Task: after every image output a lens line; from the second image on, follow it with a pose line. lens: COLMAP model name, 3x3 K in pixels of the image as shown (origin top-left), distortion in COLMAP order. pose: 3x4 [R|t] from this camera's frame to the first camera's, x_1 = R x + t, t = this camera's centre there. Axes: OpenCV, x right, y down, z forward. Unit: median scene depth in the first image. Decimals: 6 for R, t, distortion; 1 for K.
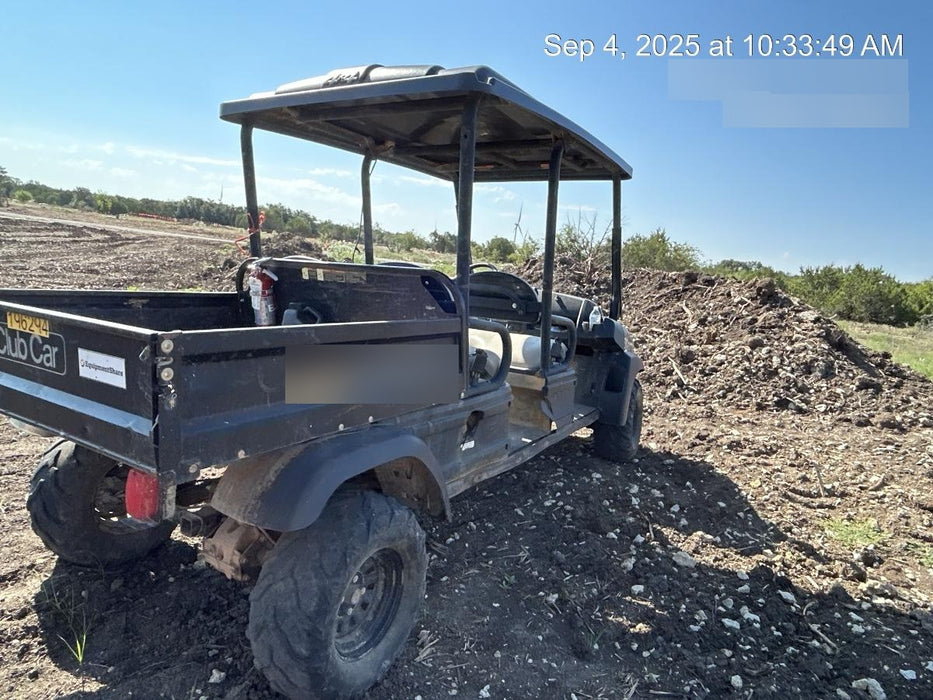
lens RADIAL K [[594.7, 0, 469.0], [0, 594.7, 349.6], [0, 0, 1]] dist [-0.012524, 0.004095]
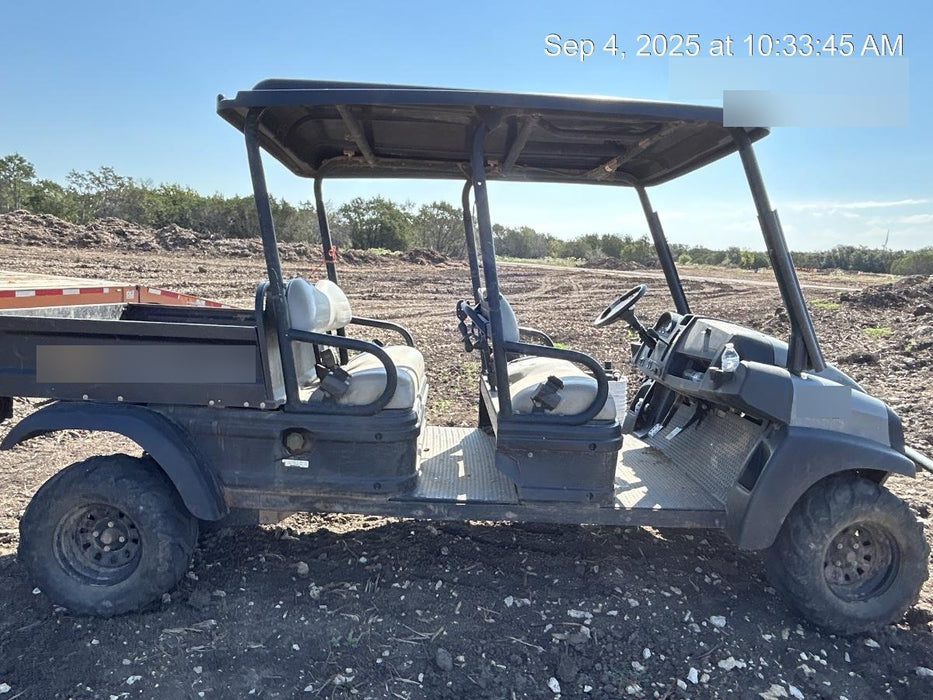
lens RADIAL K [[594.7, 0, 464.0], [0, 594.7, 348.0], [0, 0, 1]] dist [-0.012524, 0.004095]
pose [[0.527101, 0.041967, -0.848766, 0.871719], [-0.118922, 0.992594, -0.024775, -0.030174], [0.841440, 0.113996, 0.528188, 0.641476]]
